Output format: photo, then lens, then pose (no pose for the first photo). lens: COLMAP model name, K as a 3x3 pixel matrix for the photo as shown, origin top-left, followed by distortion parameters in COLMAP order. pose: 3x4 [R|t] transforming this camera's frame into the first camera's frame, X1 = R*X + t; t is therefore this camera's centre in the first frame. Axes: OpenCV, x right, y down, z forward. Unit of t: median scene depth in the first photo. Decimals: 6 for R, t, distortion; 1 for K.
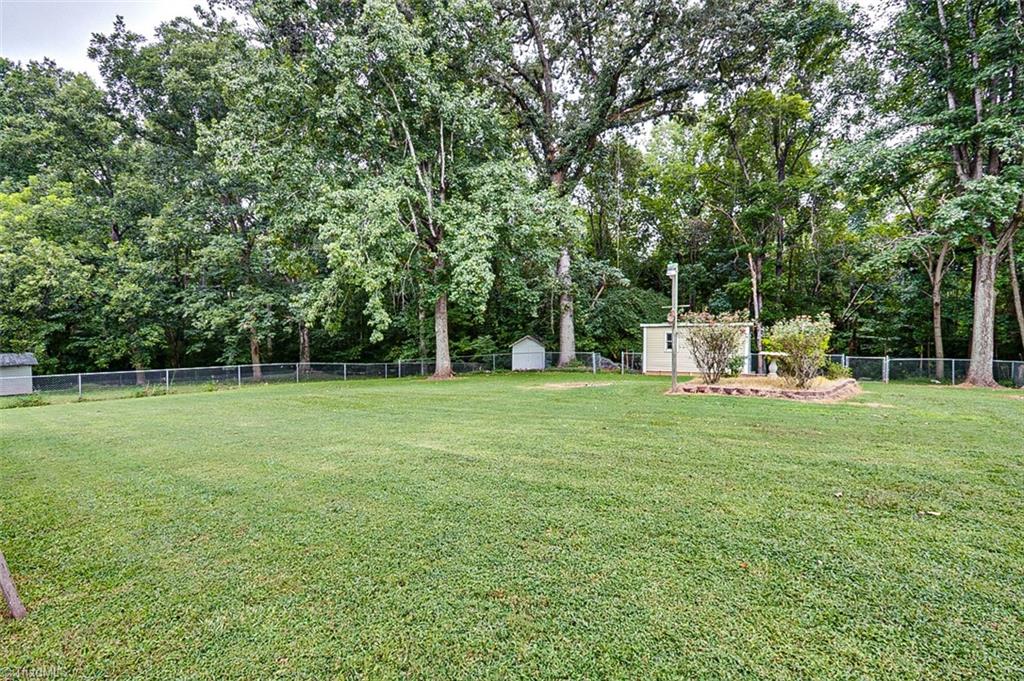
lens RADIAL K [[499.1, 0, 504.4], [0, 499.1, 342.2], [0, 0, 1]] dist [-0.004398, 0.000265]
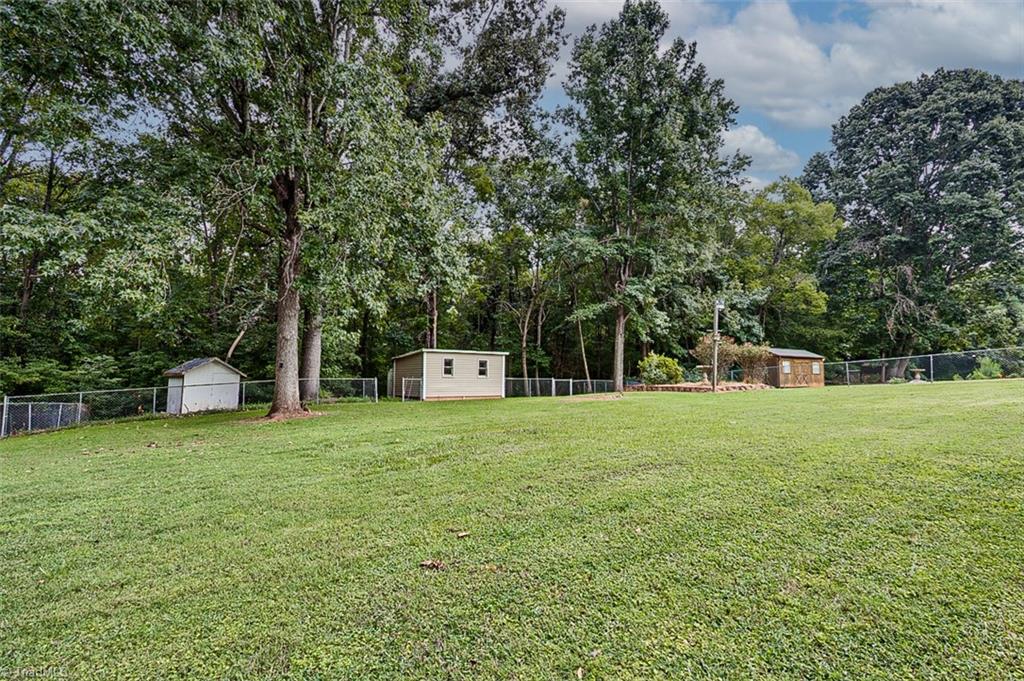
lens RADIAL K [[499.1, 0, 514.2], [0, 499.1, 339.1], [0, 0, 1]] dist [-0.004398, 0.000265]
pose [[0.350016, 0.083006, 0.933059, -0.549470], [0.013511, 0.995515, -0.093630, 0.037017], [-0.936646, 0.045378, 0.347325, 0.497636]]
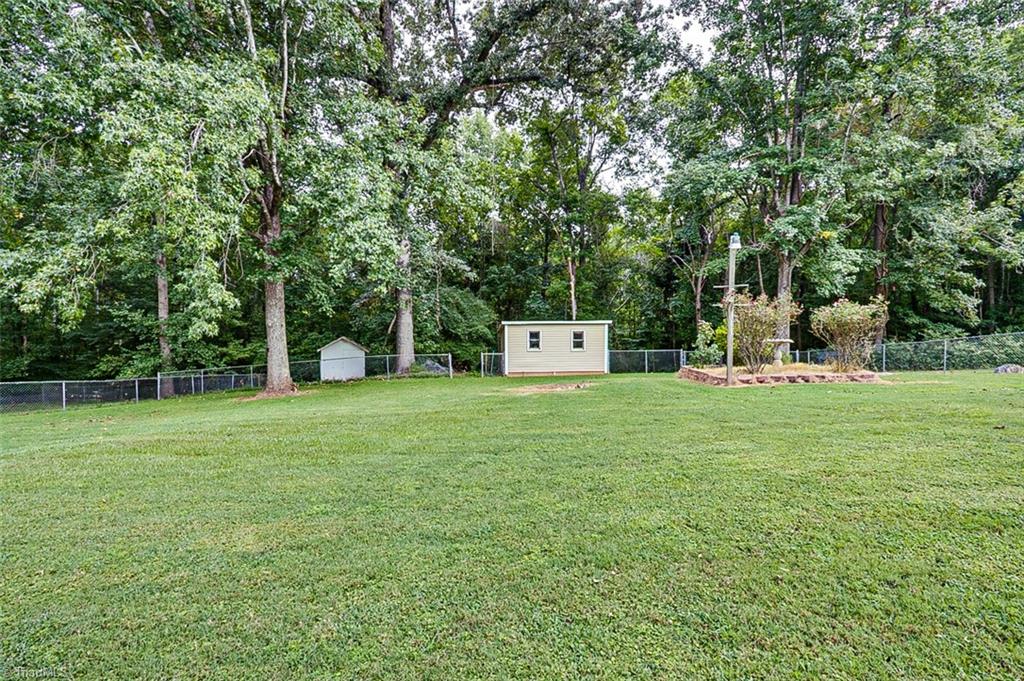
lens RADIAL K [[499.1, 0, 513.2], [0, 499.1, 343.3], [0, 0, 1]] dist [-0.004398, 0.000265]
pose [[0.835508, -0.006911, 0.549435, -0.208923], [0.016777, 0.999776, -0.012938, 0.015228], [-0.549222, 0.020028, 0.835436, 0.223908]]
